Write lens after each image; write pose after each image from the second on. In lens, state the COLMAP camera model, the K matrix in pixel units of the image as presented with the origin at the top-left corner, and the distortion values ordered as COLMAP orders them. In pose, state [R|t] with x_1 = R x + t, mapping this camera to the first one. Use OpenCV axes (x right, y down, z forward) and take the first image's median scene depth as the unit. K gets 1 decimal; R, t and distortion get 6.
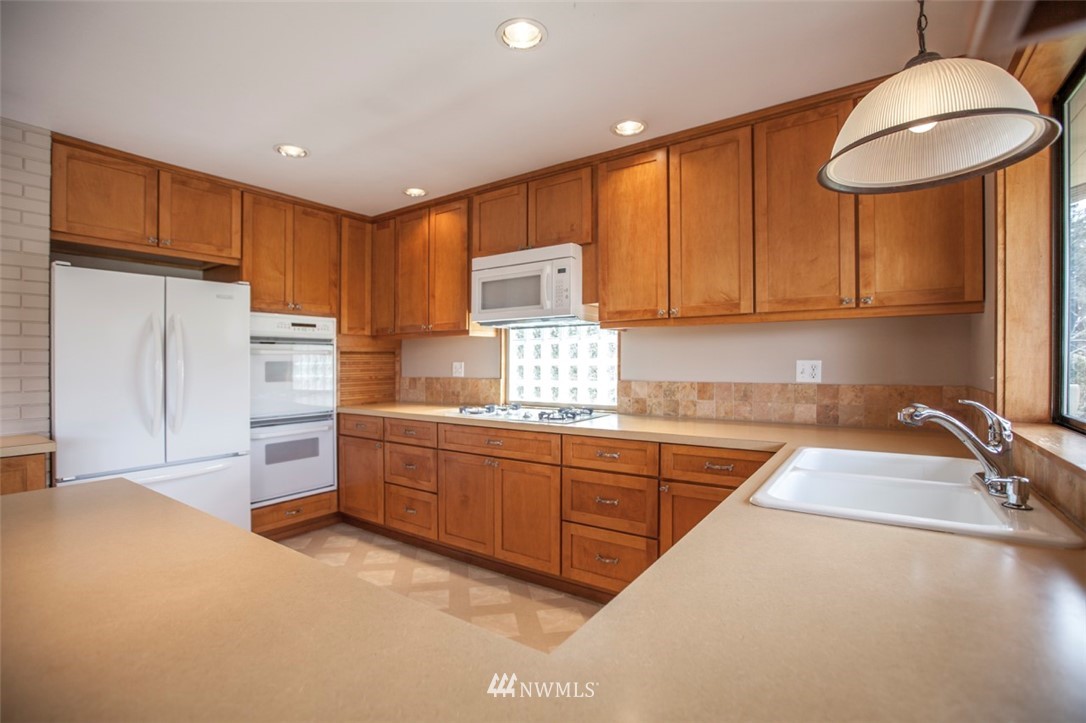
lens RADIAL K [[501.7, 0, 532.6], [0, 501.7, 361.3], [0, 0, 1]] dist [-0.035937, 0.008533]
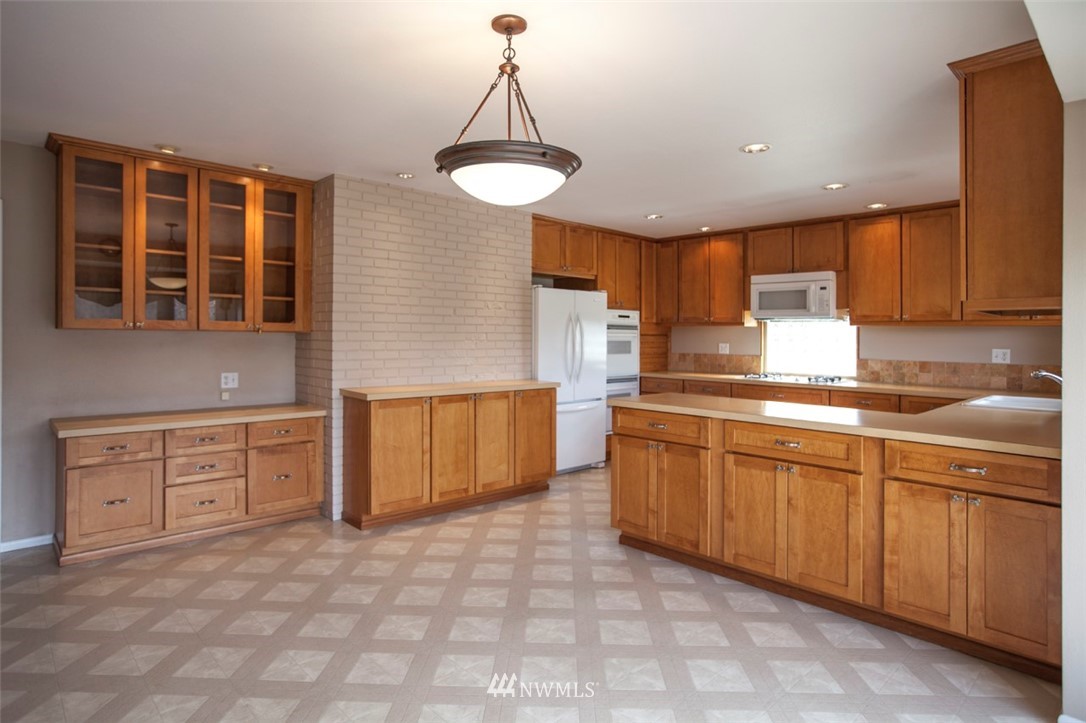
lens RADIAL K [[599.5, 0, 532.1], [0, 599.5, 319.0], [0, 0, 1]] dist [-0.010913, 0.013529]
pose [[0.977629, 0.012936, -0.209940, -0.409086], [-0.018436, 0.999536, -0.024263, -0.019904], [0.209528, 0.027590, 0.977413, -0.955879]]
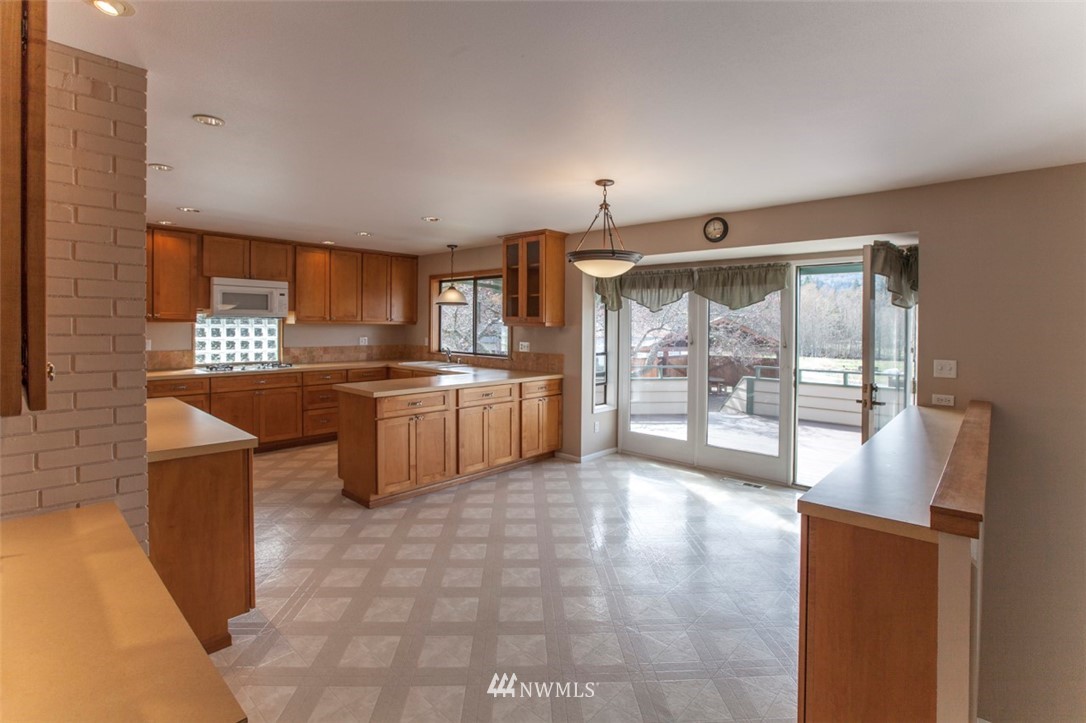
lens RADIAL K [[501.7, 0, 543.7], [0, 501.7, 320.4], [0, 0, 1]] dist [-0.035937, 0.008533]
pose [[0.146483, 0.016170, 0.989081, -1.654199], [-0.009535, 0.999843, -0.014934, -0.051715], [-0.989167, -0.007243, 0.146615, -0.320538]]
